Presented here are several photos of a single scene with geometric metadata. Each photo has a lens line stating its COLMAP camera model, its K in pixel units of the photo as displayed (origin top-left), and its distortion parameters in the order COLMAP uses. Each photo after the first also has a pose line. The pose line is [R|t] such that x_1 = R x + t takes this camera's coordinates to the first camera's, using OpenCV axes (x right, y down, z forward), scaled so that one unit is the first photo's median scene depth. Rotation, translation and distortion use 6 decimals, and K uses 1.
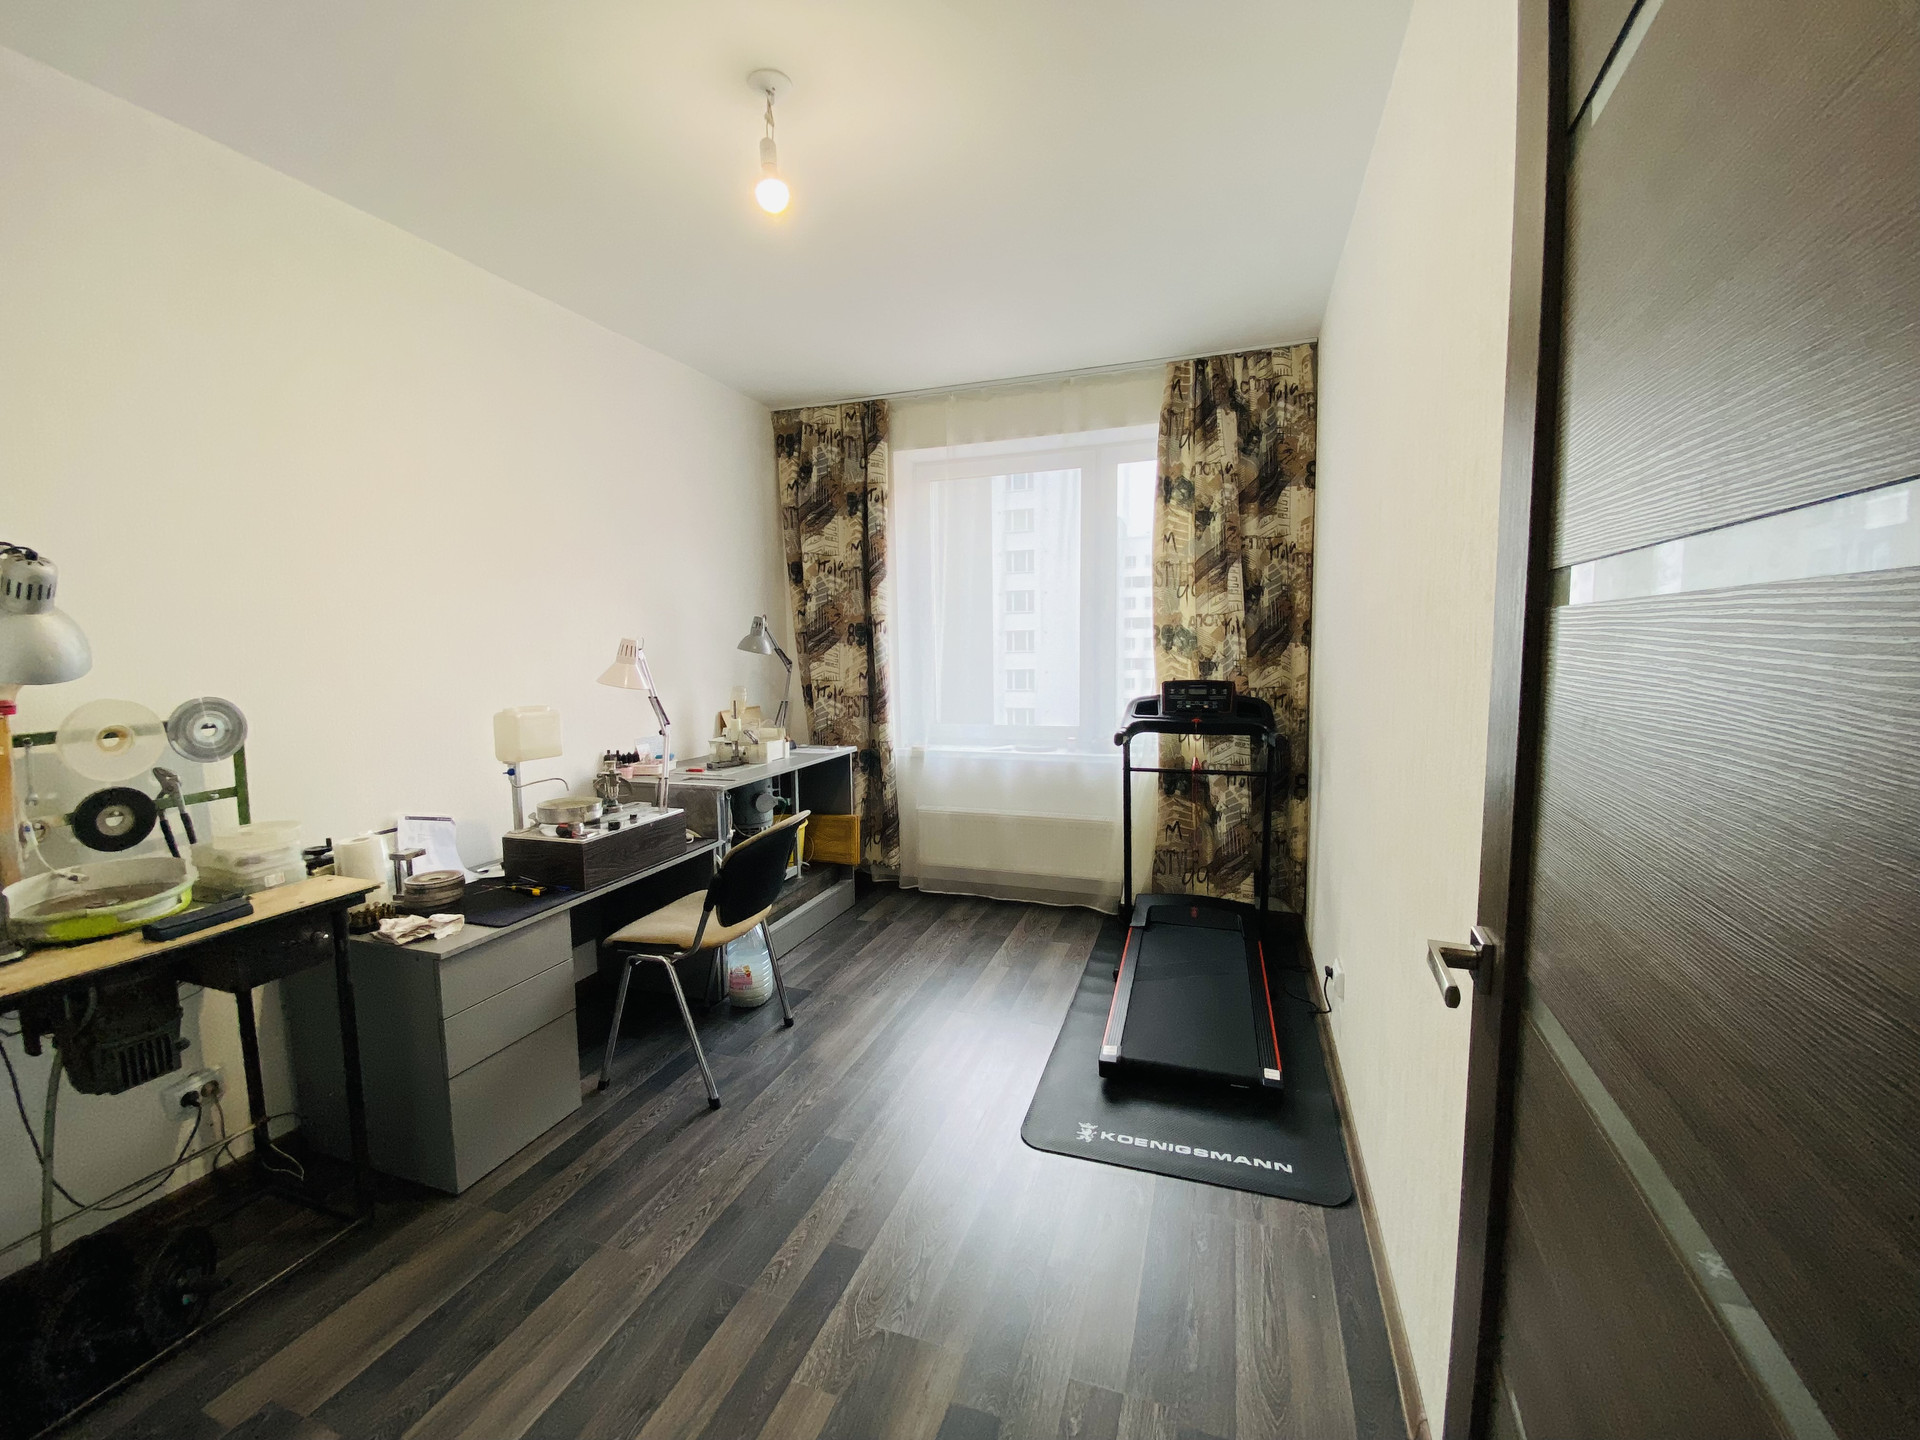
lens RADIAL K [[768.1, 0, 945.4], [0, 768.1, 723.0], [0, 0, 1]] dist [0.037155, -0.019863]
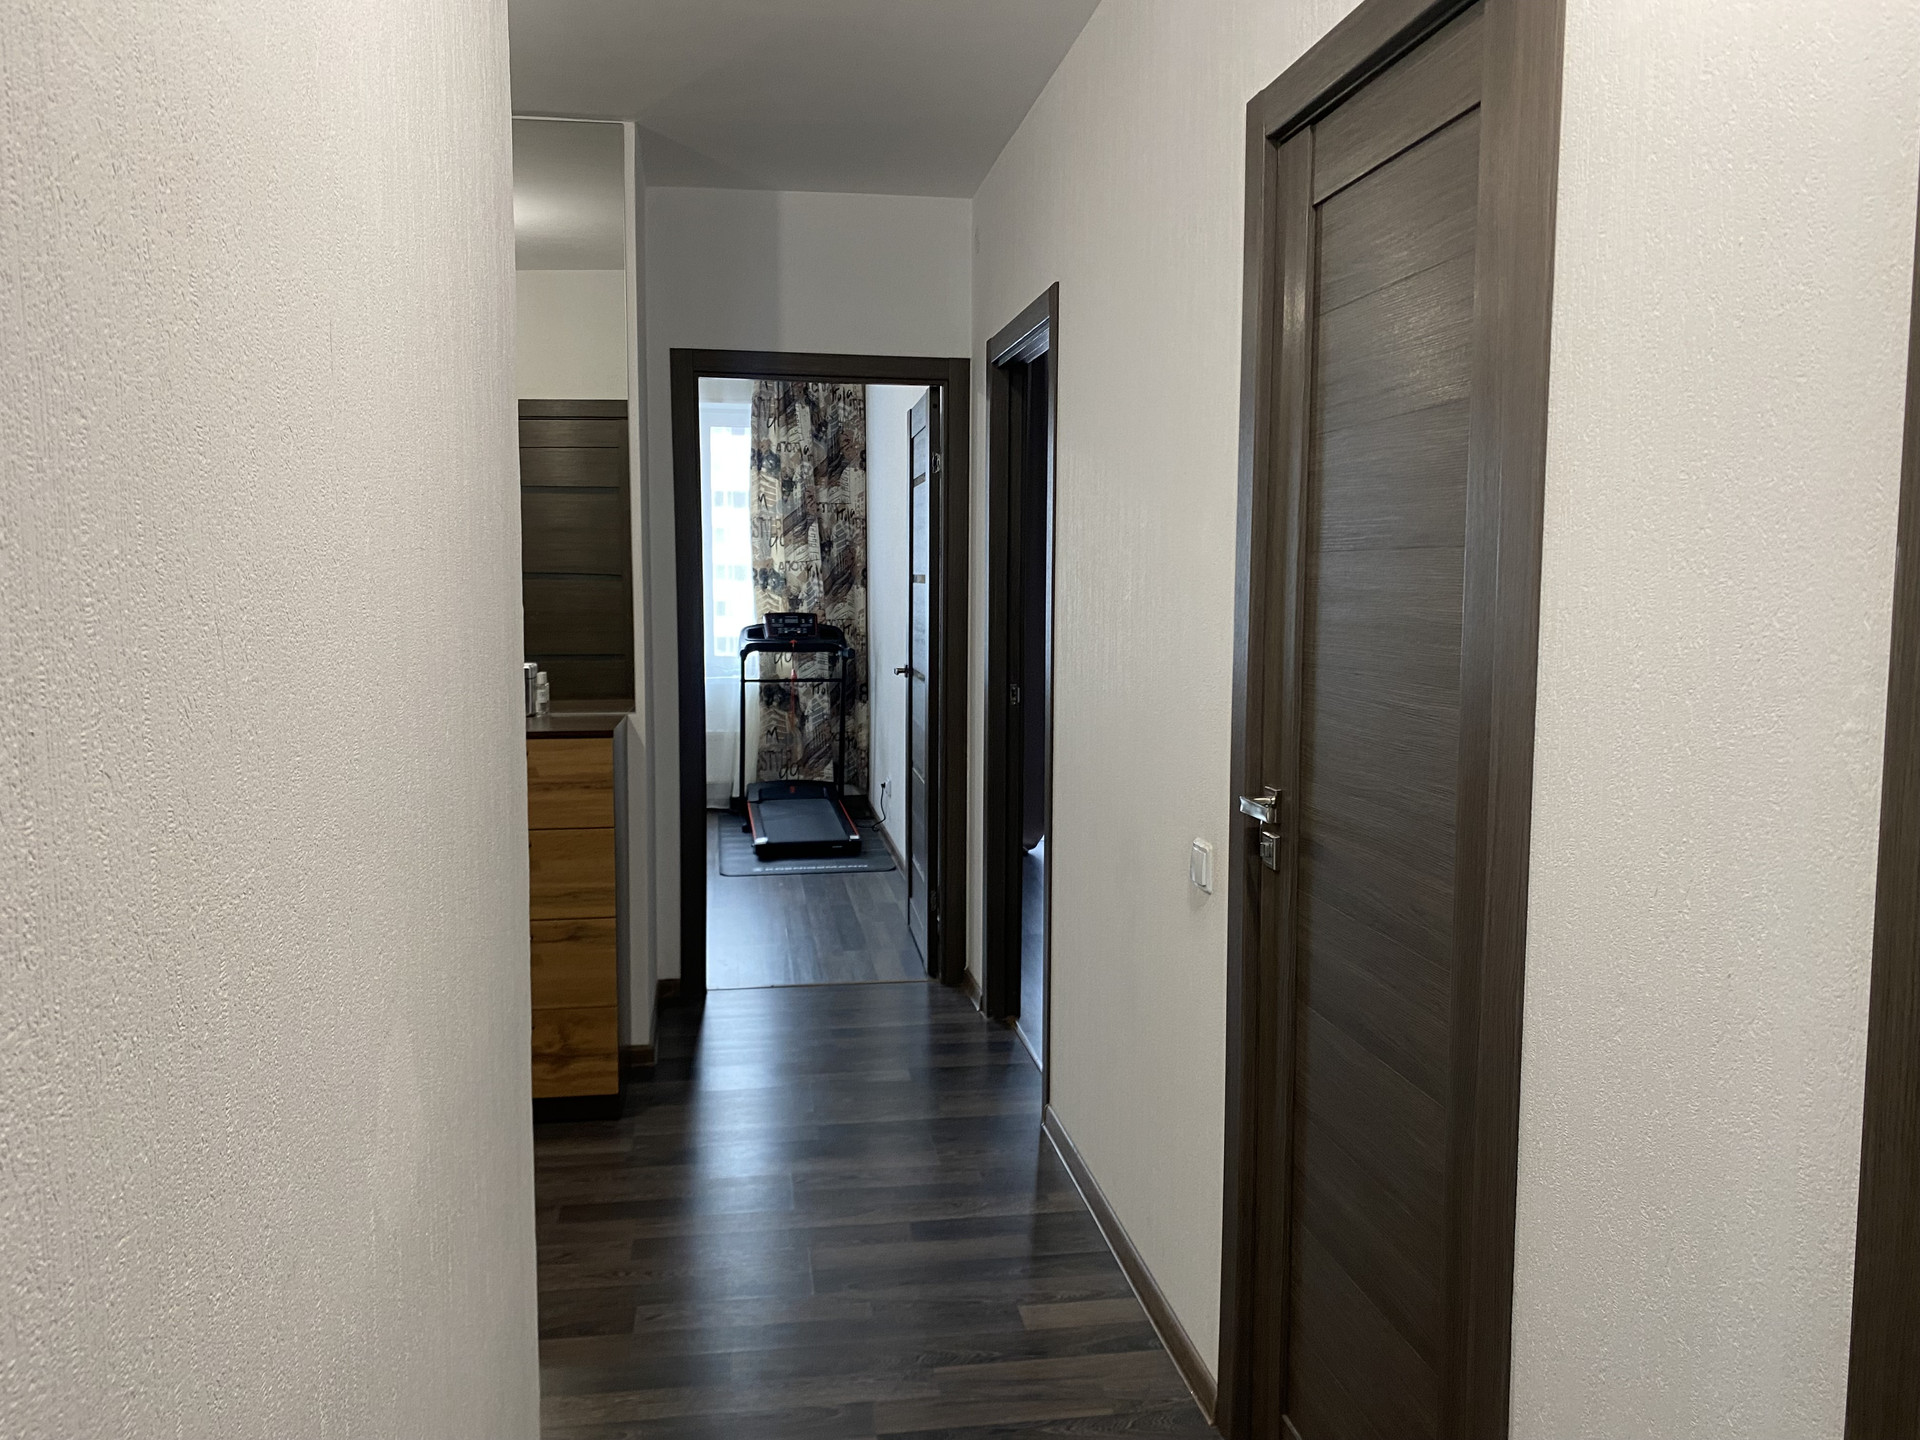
lens RADIAL K [[1452.3, 0, 960.0], [0, 1452.3, 720.0], [0, 0, 1]] dist [-0.003394, -0.001107]
pose [[0.876532, -0.026061, 0.480637, -0.587774], [0.029005, 0.999578, 0.001301, 0.127919], [-0.480469, 0.012801, 0.876918, -1.249271]]
